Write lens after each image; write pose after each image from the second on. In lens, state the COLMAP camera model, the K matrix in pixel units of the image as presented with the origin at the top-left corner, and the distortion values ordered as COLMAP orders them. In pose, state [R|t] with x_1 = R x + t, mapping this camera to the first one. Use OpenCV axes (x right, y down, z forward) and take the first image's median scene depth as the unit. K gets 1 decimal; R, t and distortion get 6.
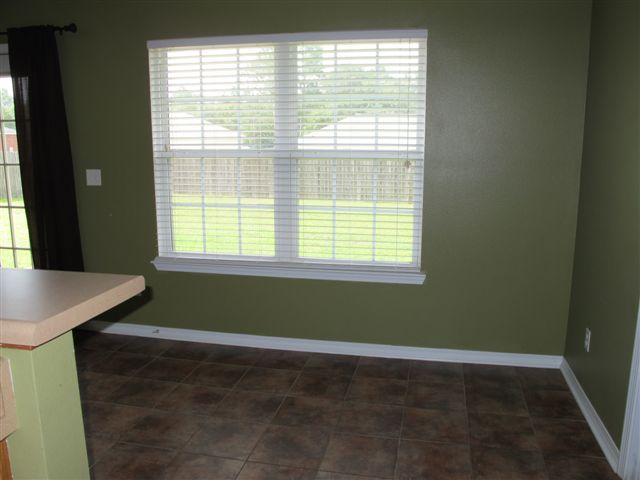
lens RADIAL K [[533.3, 0, 299.8], [0, 533.3, 230.3], [0, 0, 1]] dist [-0.105989, 0.058229]
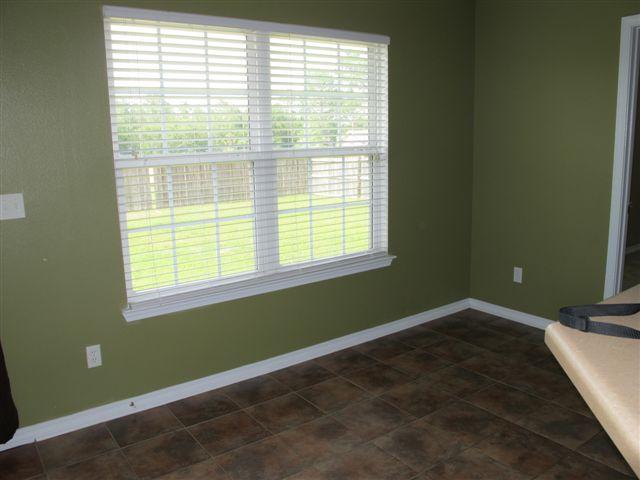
lens RADIAL K [[533.3, 0, 320.4], [0, 533.3, 240.3], [0, 0, 1]] dist [-0.105989, 0.058229]
pose [[0.669987, -0.156599, 0.725668, -0.695776], [0.156005, 0.985371, 0.068609, -0.051873], [-0.725796, 0.067240, 0.684616, 0.348649]]
